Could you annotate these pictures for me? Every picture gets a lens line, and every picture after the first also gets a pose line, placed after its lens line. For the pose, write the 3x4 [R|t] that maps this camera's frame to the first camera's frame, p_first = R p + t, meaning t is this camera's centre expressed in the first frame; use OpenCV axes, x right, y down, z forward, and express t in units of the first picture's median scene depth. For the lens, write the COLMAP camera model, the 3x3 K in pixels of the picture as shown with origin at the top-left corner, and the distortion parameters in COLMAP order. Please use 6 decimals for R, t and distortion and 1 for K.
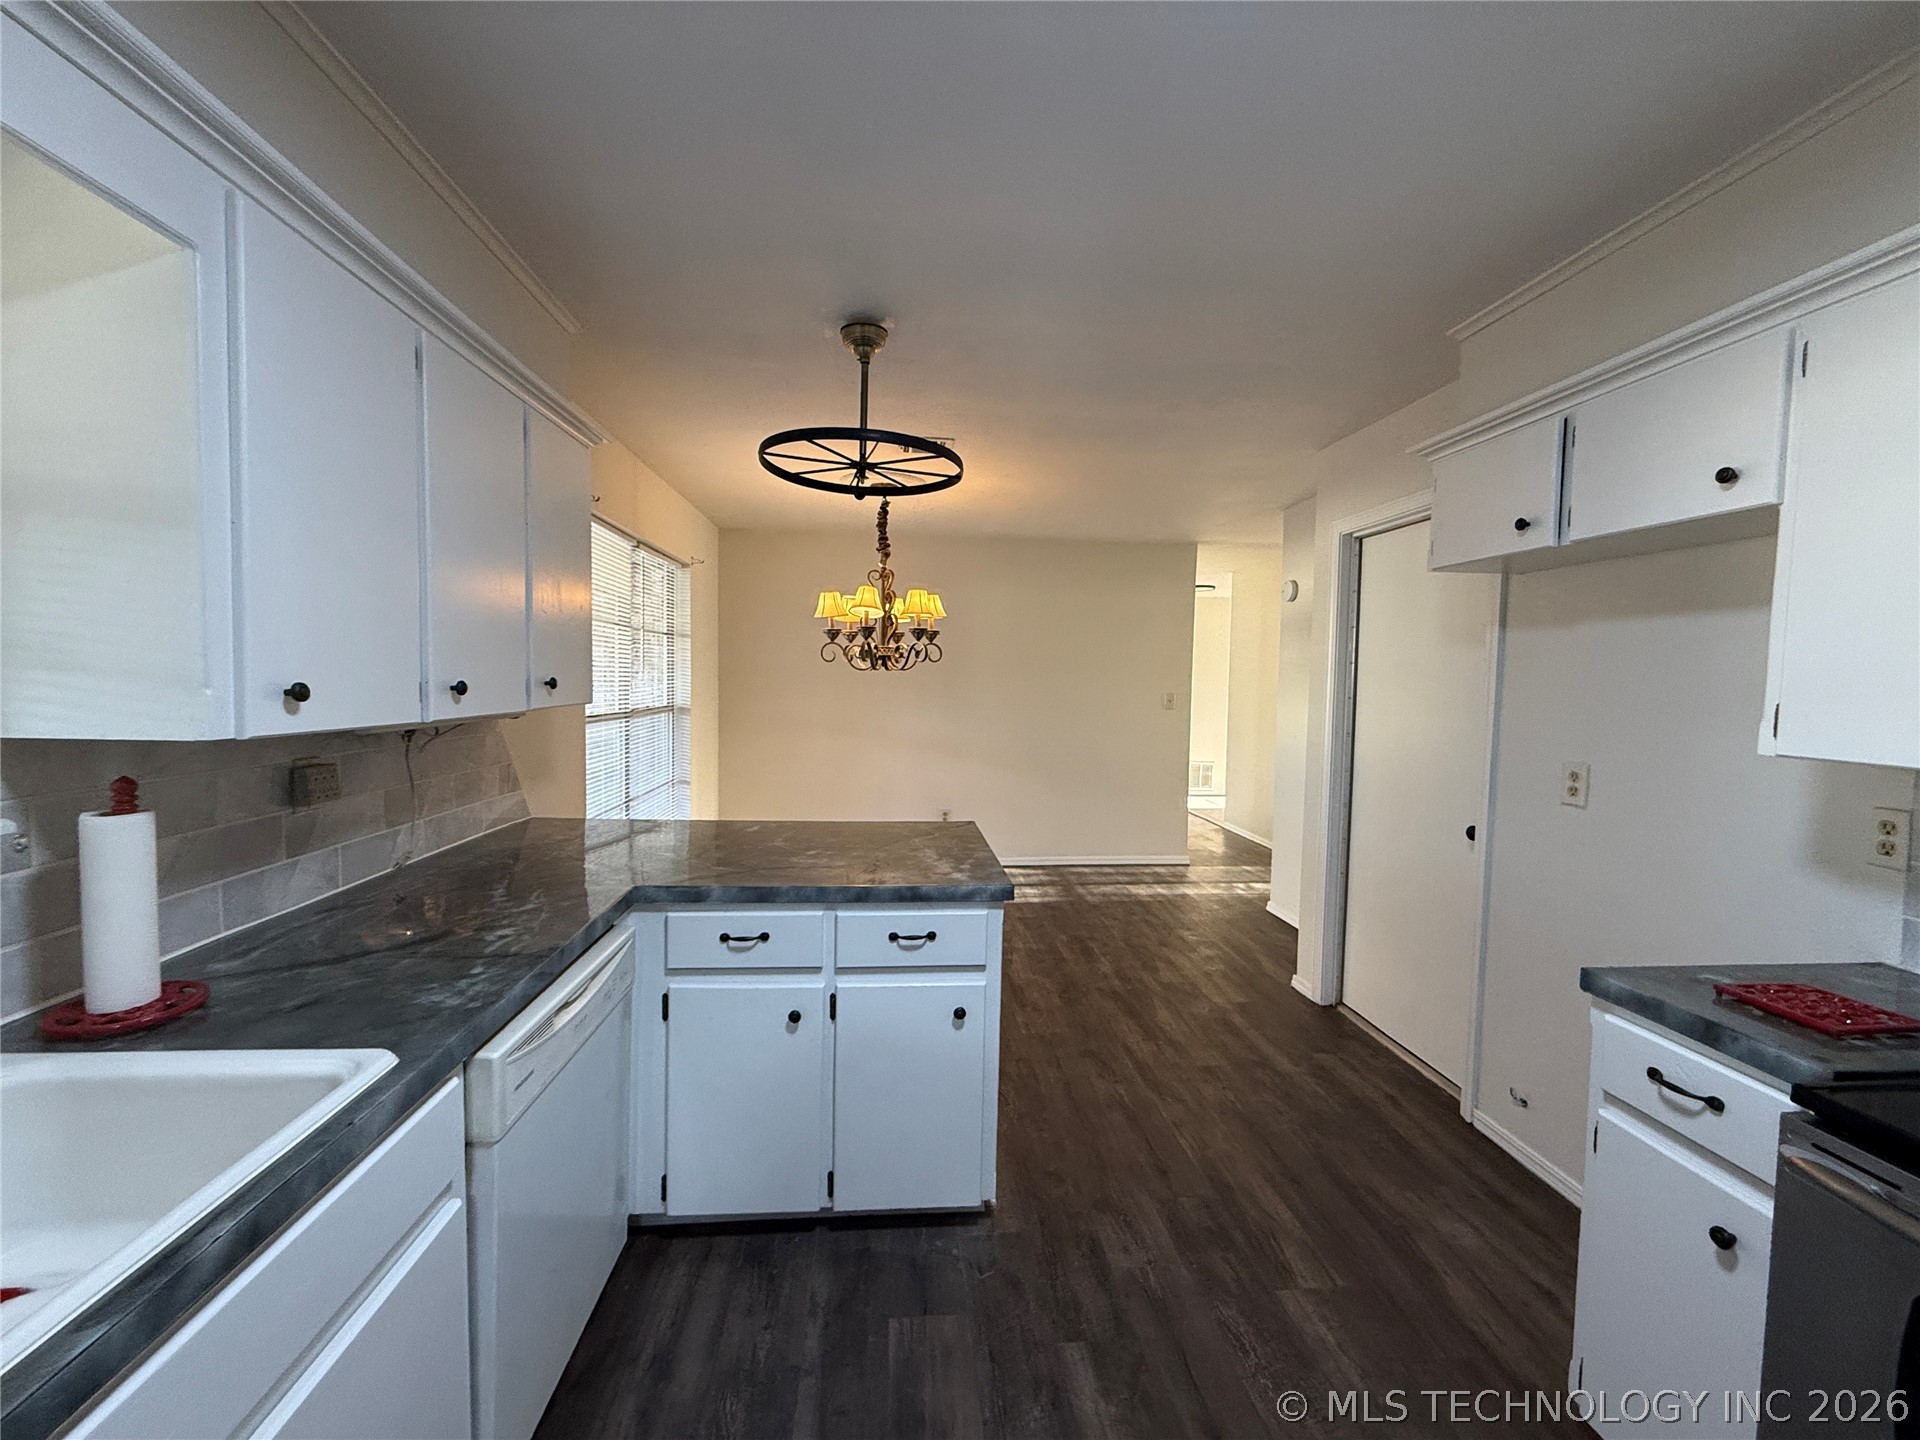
lens RADIAL K [[764.7, 0, 960.0], [0, 764.7, 722.7], [0, 0, 1]] dist [-0.006035, 0.000502]
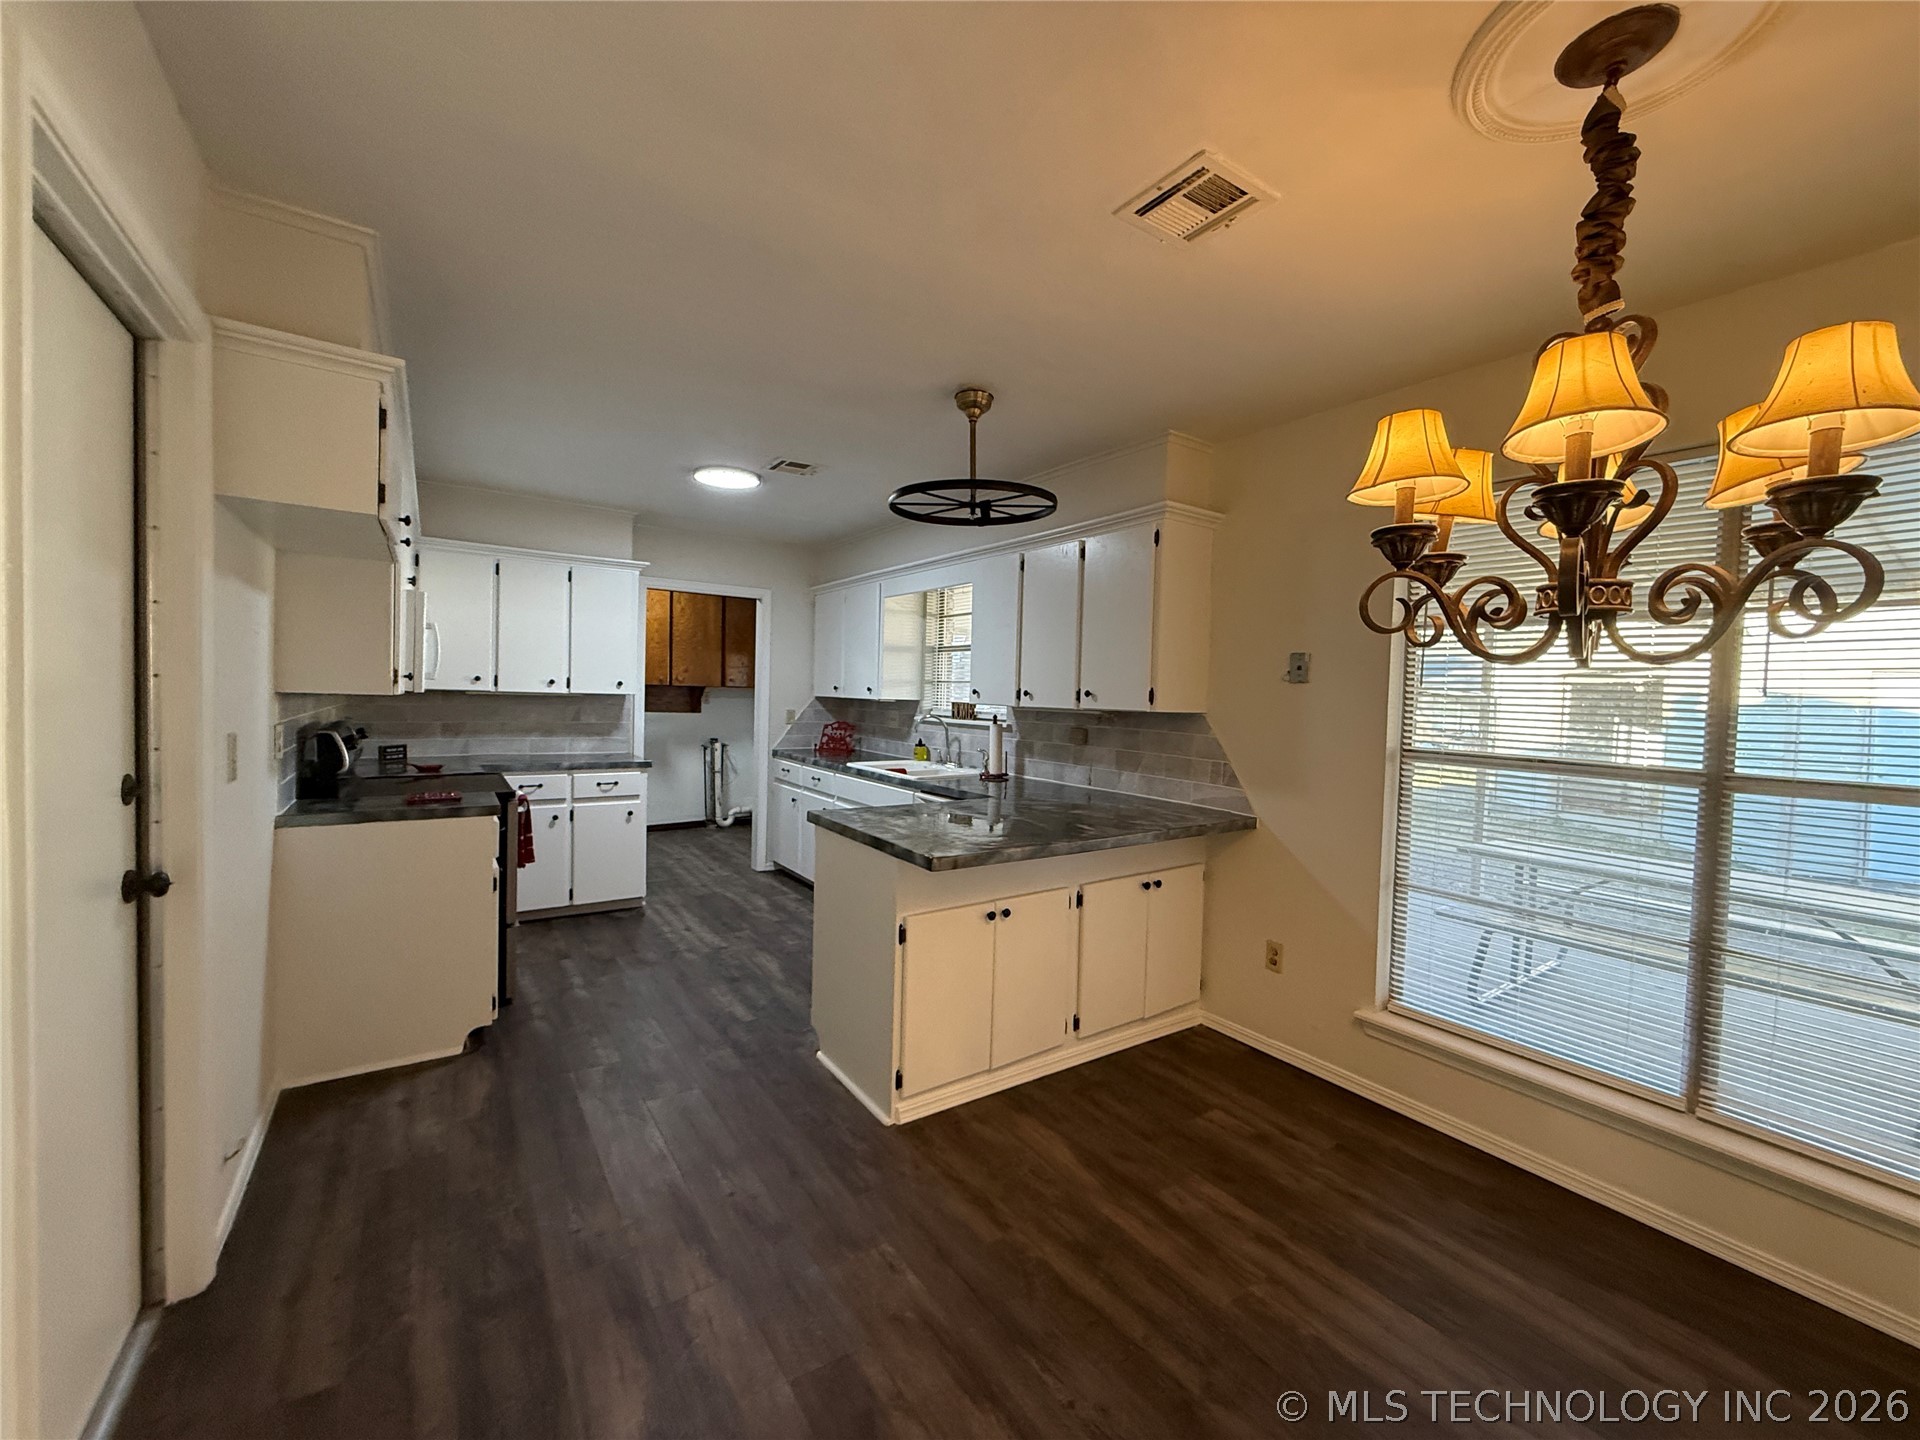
lens RADIAL K [[764.7, 0, 962.4], [0, 764.7, 712.3], [0, 0, 1]] dist [-0.006035, 0.000502]
pose [[-0.867528, -0.033294, -0.496273, 0.636619], [-0.076299, 0.994856, 0.066634, -0.121680], [0.491502, 0.095672, -0.865605, 2.743985]]
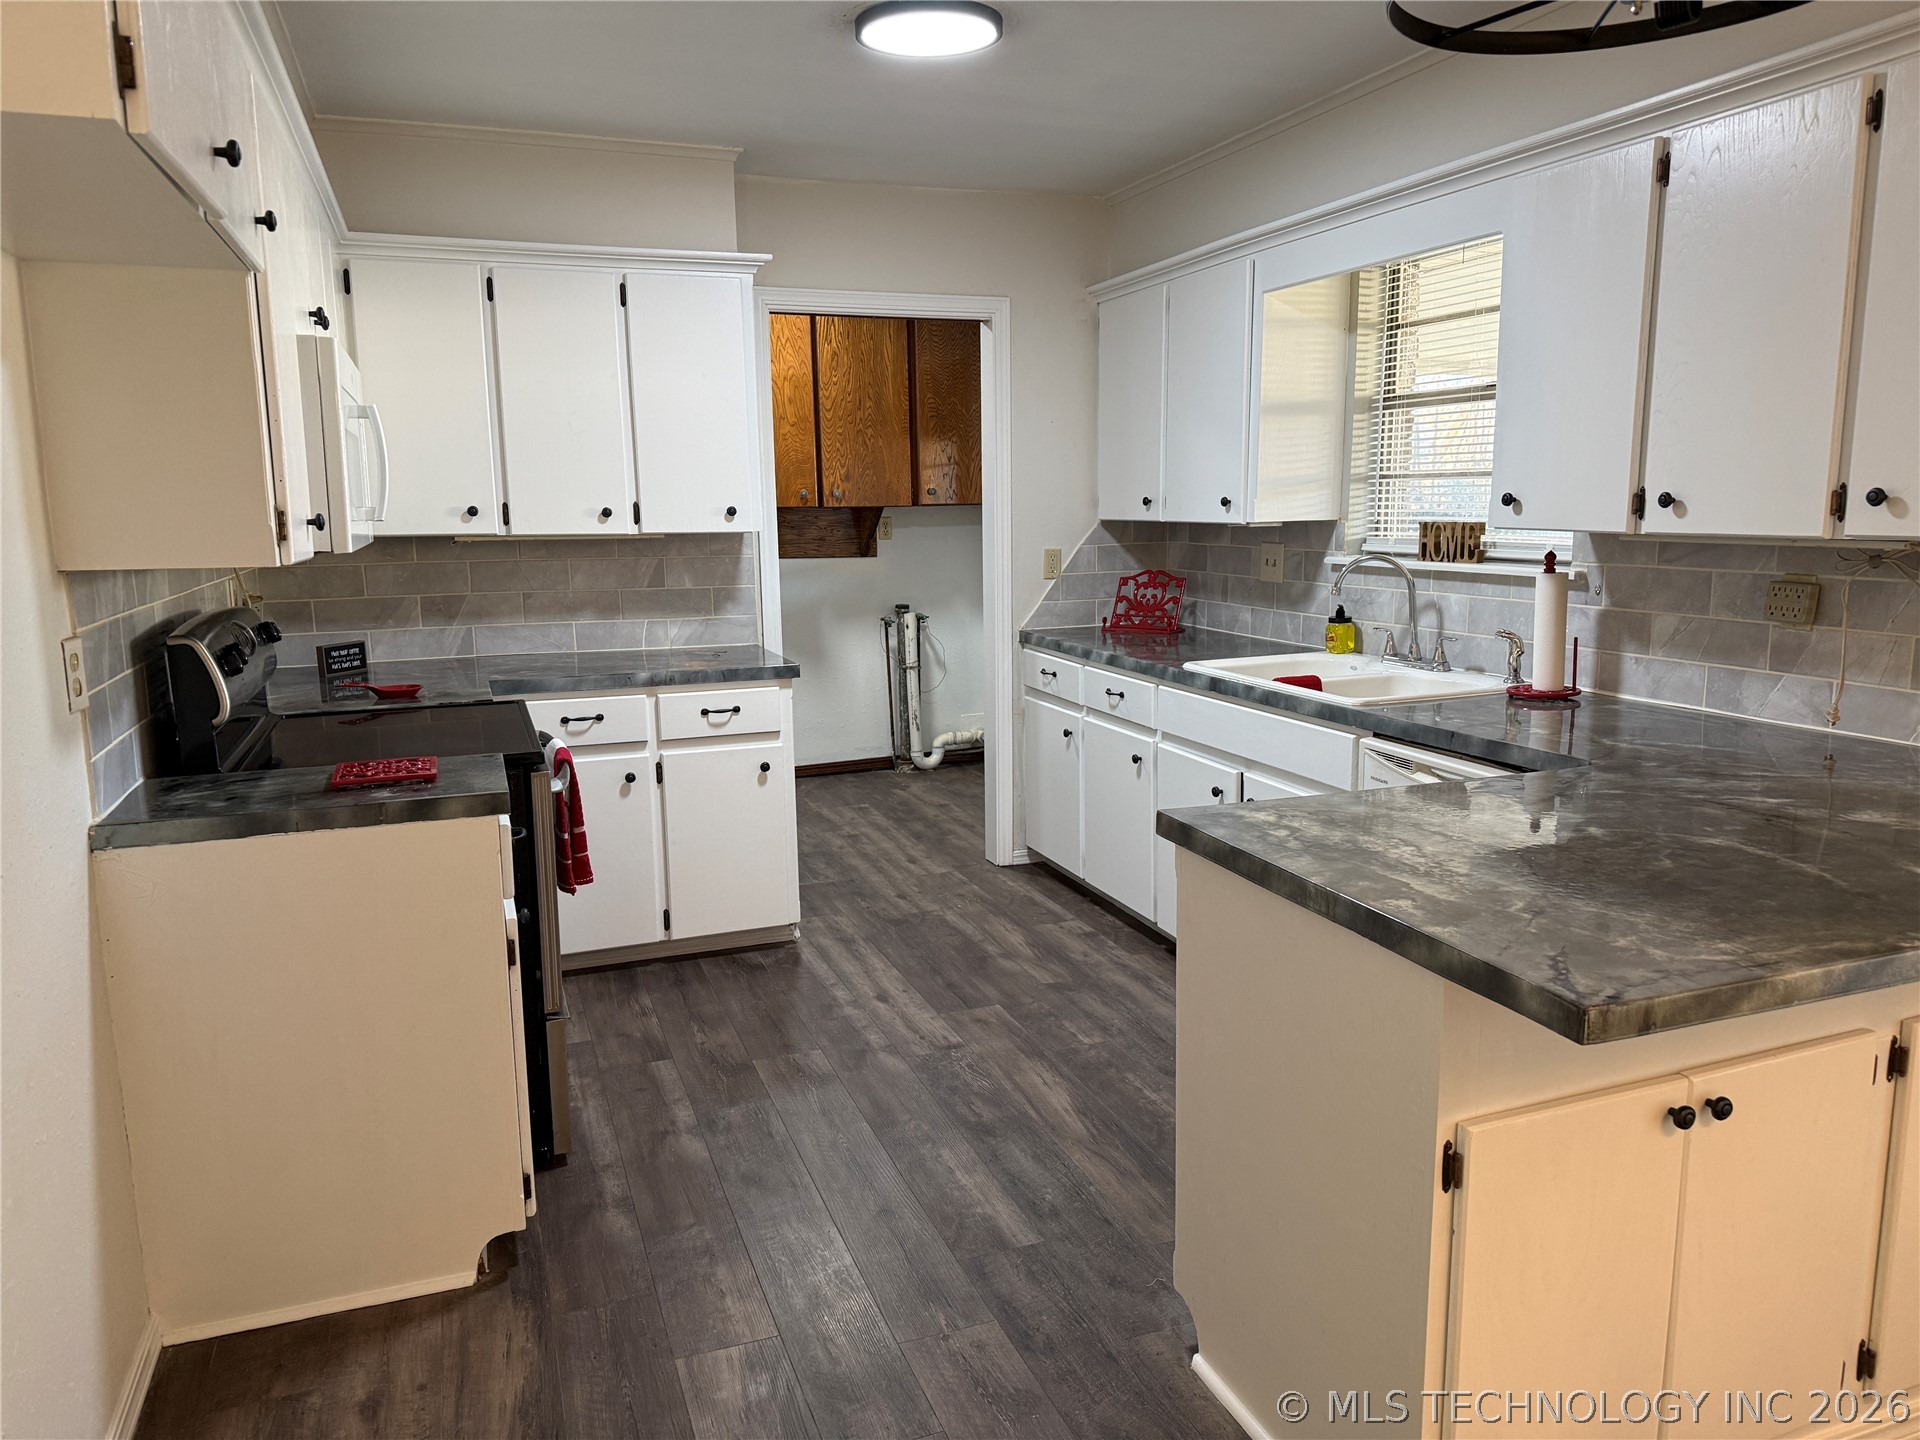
lens RADIAL K [[1348.3, 0, 963.7], [0, 1348.3, 725.4], [0, 0, 1]] dist [0.040368, -0.053501]
pose [[-0.965248, 0.035753, -0.258877, 0.584208], [-0.022628, 0.975443, 0.219087, -0.114026], [0.260353, 0.217332, -0.940736, 2.242710]]
